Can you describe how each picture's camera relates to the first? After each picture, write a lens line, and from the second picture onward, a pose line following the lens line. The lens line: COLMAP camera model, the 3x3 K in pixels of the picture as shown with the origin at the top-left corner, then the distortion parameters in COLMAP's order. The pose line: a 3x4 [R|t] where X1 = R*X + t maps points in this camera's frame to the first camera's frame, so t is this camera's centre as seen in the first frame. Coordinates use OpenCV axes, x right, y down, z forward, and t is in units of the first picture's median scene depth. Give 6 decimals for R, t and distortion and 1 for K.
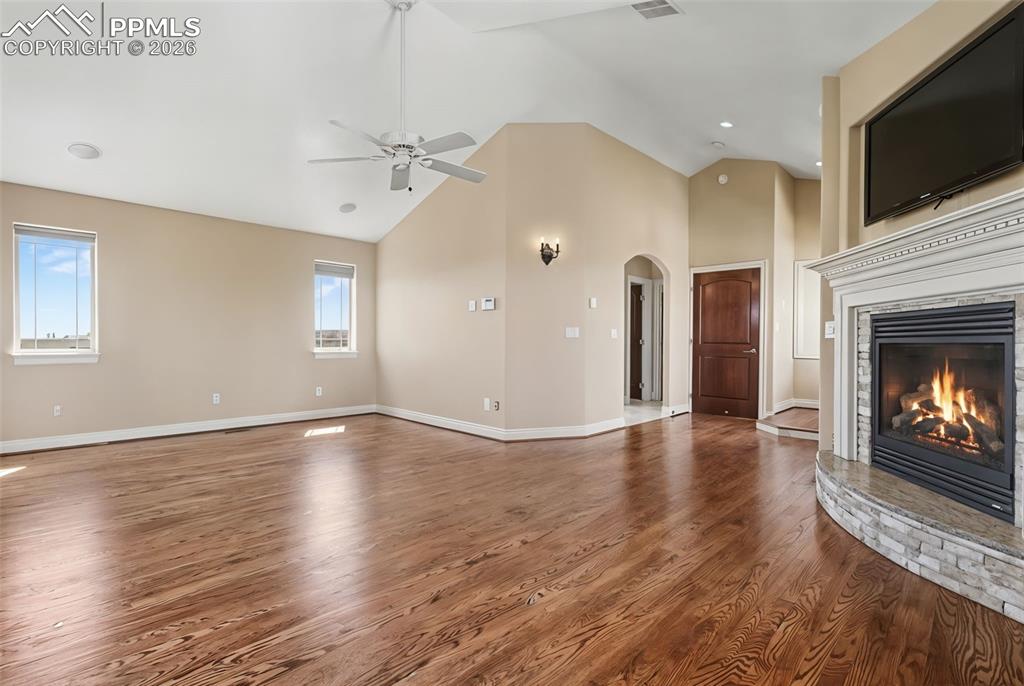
lens RADIAL K [[484.5, 0, 512.0], [0, 484.5, 343.0], [0, 0, 1]] dist [0.001914, 0.000443]
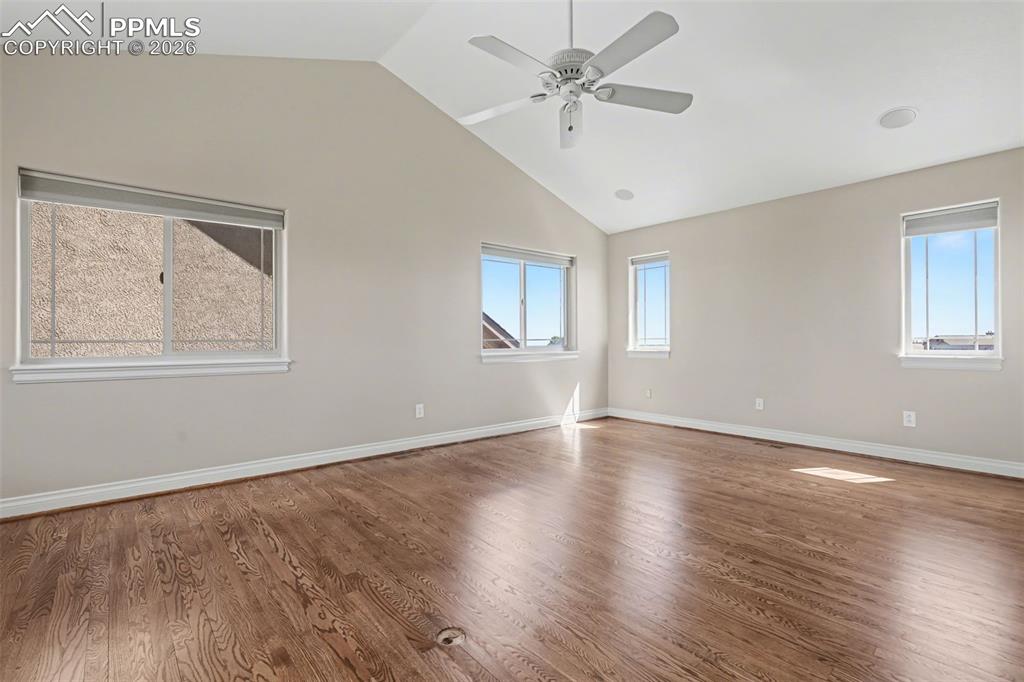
lens RADIAL K [[479.1, 0, 509.1], [0, 479.1, 337.4], [0, 0, 1]] dist [0.003519, -0.000500]
pose [[-0.126627, -0.016171, -0.991819, 0.127807], [0.004839, 0.999845, -0.016920, -0.000366], [0.991939, -0.006942, -0.126529, 0.251369]]
